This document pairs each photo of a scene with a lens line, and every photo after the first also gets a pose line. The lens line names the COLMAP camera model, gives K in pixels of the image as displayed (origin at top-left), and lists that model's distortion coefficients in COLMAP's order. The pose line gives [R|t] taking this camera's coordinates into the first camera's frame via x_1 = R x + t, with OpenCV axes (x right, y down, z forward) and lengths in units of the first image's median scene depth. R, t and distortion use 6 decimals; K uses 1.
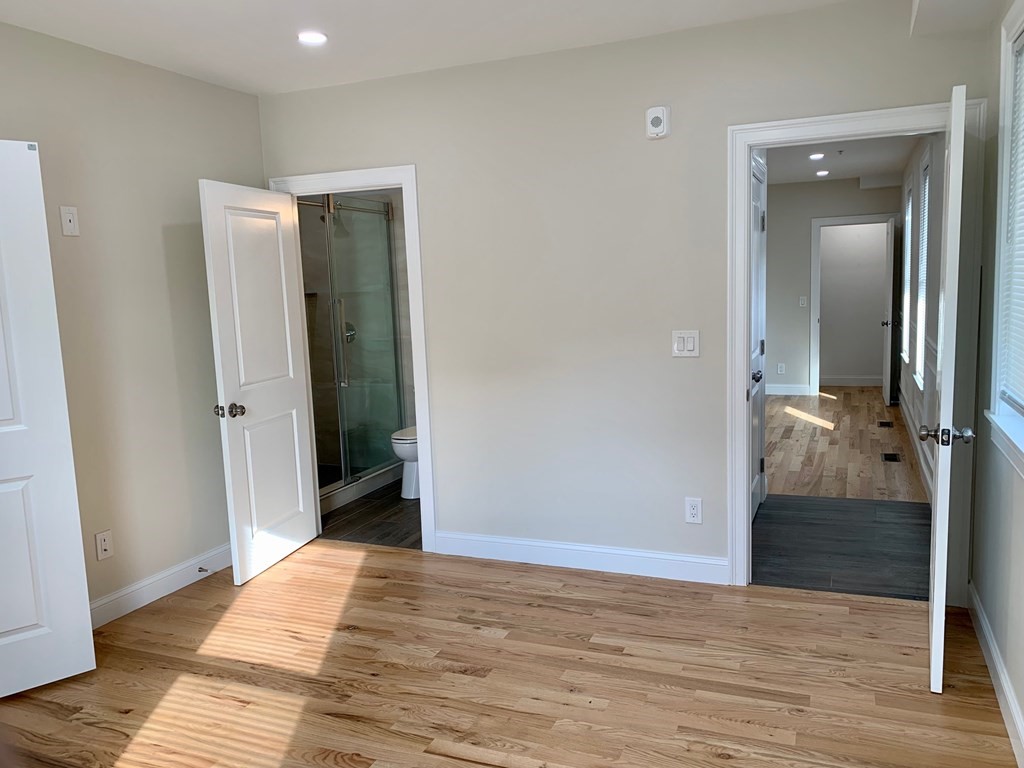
lens RADIAL K [[777.5, 0, 512.0], [0, 777.5, 384.0], [0, 0, 1]] dist [0.003251, 0.002217]
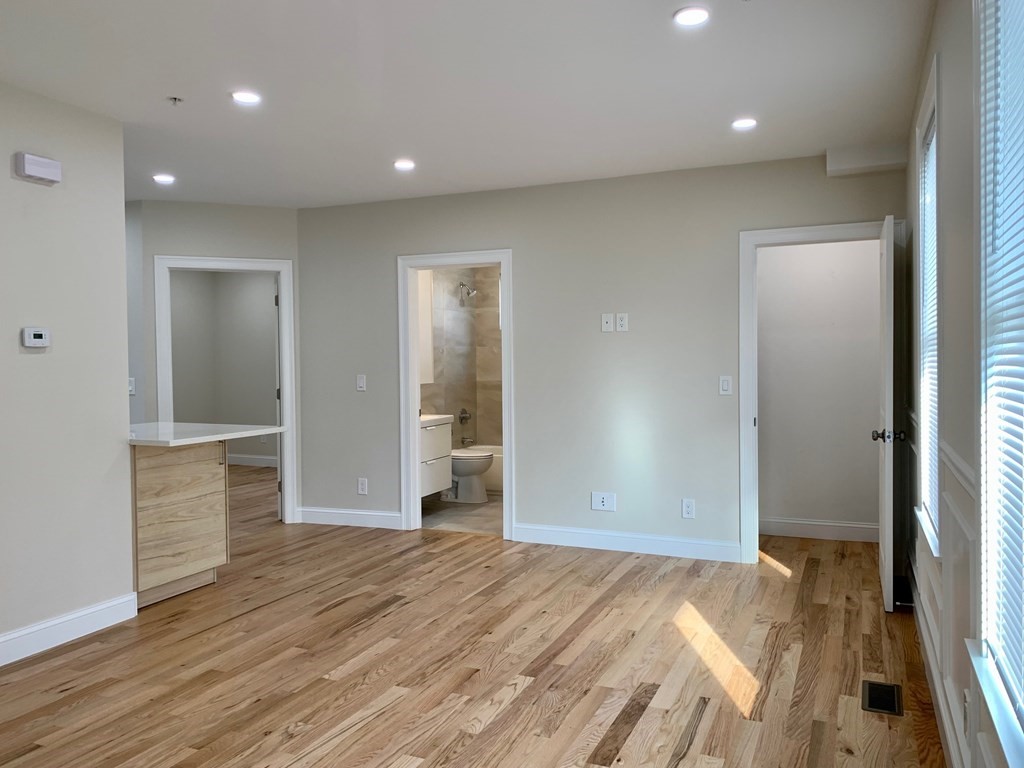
lens RADIAL K [[784.8, 0, 512.0], [0, 784.8, 384.0], [0, 0, 1]] dist [0.003104, 0.000519]
pose [[0.999650, 0.026358, -0.002447, 0.234021], [-0.026470, 0.994494, -0.101392, -0.049180], [-0.000239, 0.101421, 0.994844, 0.476083]]
